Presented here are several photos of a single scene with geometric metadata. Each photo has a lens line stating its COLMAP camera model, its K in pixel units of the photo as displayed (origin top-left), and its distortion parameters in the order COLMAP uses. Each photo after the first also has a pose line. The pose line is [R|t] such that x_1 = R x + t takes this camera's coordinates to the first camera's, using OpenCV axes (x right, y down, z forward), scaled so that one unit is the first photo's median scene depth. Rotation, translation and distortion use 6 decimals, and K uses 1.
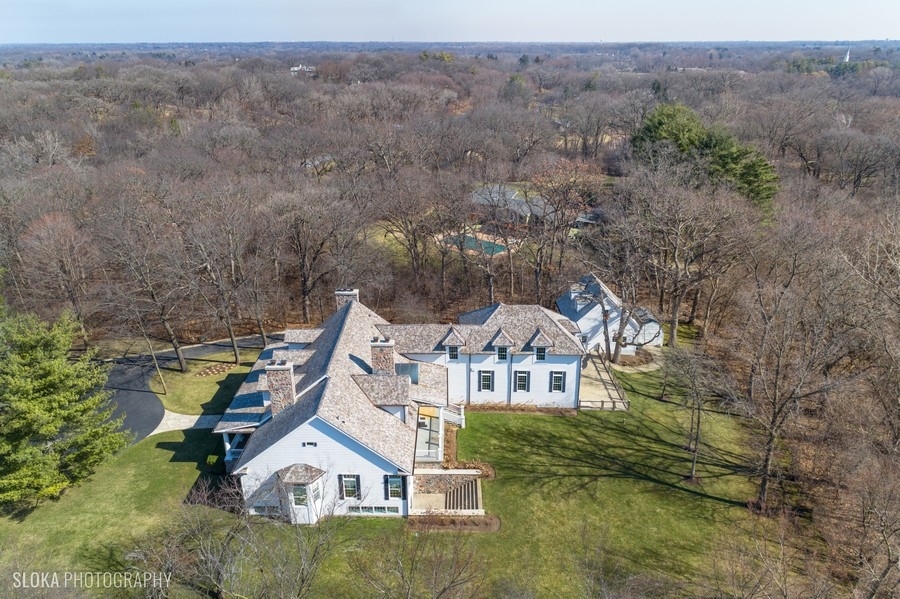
lens RADIAL K [[603.2, 0, 478.0], [0, 603.2, 299.3], [0, 0, 1]] dist [0.027915, 0.003910]
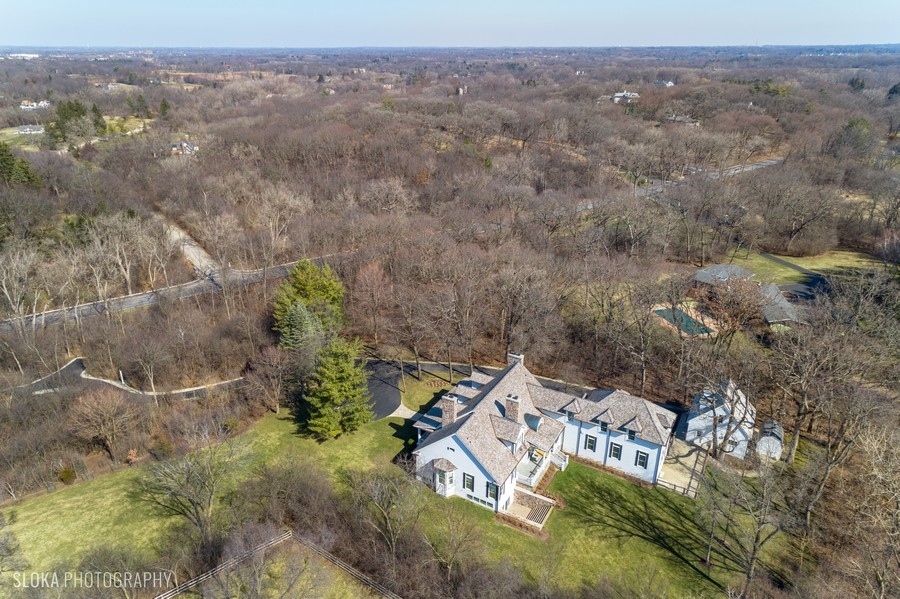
lens RADIAL K [[624.6, 0, 450.0], [0, 624.6, 299.5], [0, 0, 1]] dist [0.057179, -0.000791]
pose [[0.853396, 0.173348, -0.491594, 0.429873], [-0.182406, 0.982769, 0.029894, -0.189323], [0.488306, 0.064158, 0.870311, -0.466230]]
